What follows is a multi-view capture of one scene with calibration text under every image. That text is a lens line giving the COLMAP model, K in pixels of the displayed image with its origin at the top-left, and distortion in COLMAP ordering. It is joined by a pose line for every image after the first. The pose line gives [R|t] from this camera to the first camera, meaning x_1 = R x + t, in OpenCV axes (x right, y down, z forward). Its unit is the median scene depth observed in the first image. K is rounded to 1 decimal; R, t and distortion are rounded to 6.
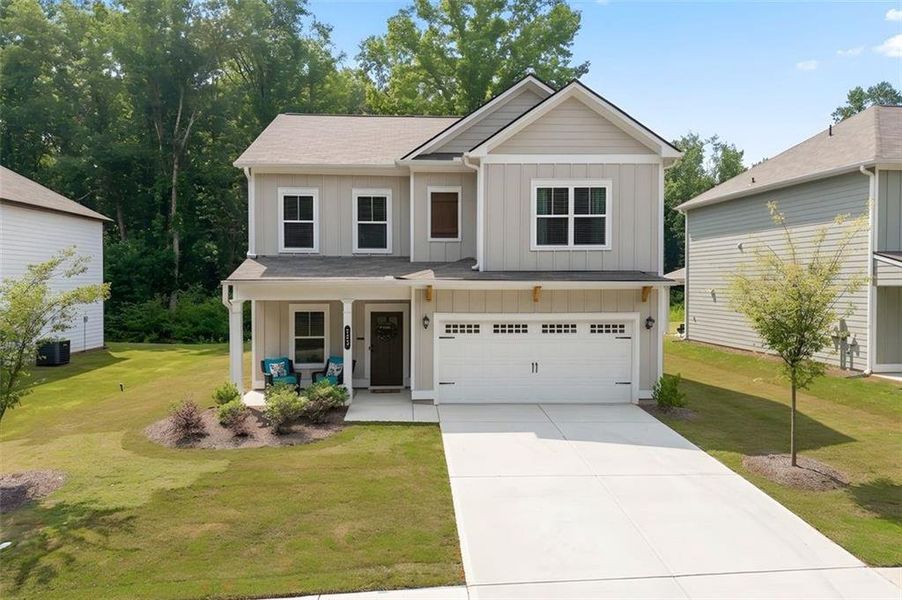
lens RADIAL K [[597.2, 0, 441.6], [0, 597.2, 300.4], [0, 0, 1]] dist [0.030741, -0.022690]
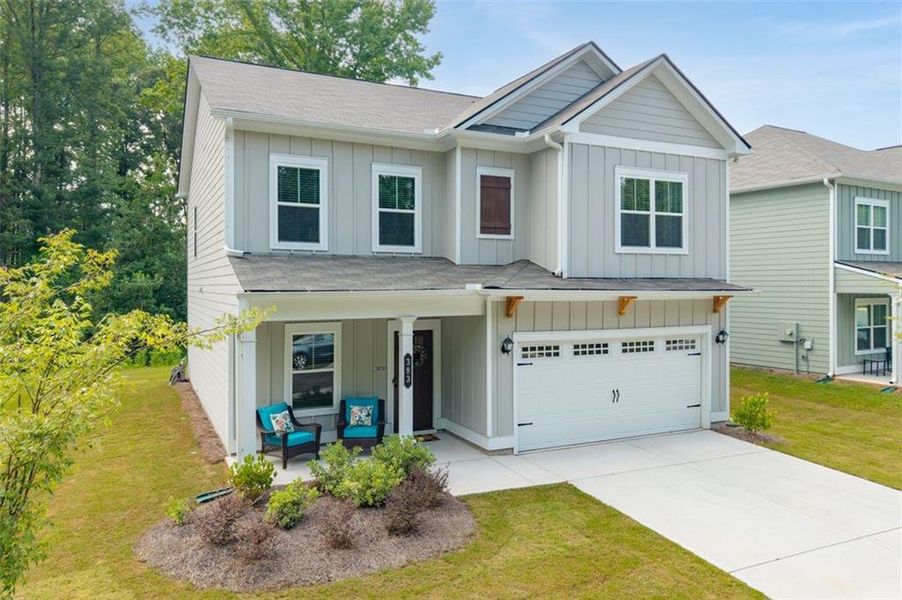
lens RADIAL K [[617.7, 0, 428.7], [0, 617.7, 289.3], [0, 0, 1]] dist [0.009010, -0.017446]
pose [[0.928887, -0.002846, 0.370351, -0.394108], [0.010038, 0.999797, -0.017496, -0.020947], [-0.370226, 0.019969, 0.928727, 0.300280]]
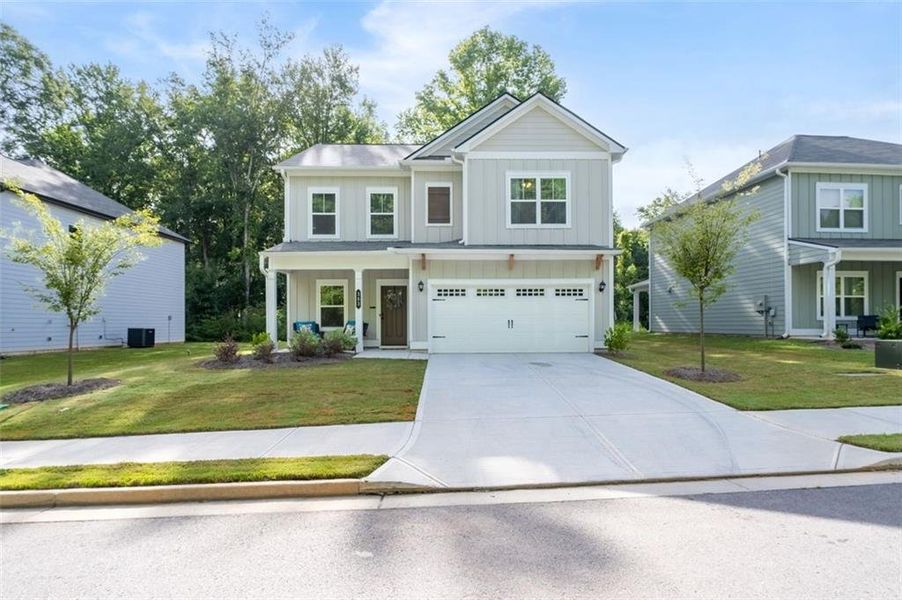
lens RADIAL K [[488.1, 0, 460.7], [0, 488.1, 328.2], [0, 0, 1]] dist [-0.010641, 0.000886]
pose [[0.999726, -0.004912, -0.022900, 0.075734], [0.004473, 0.999806, -0.019169, 0.139156], [0.022989, 0.019061, 0.999554, -0.009333]]
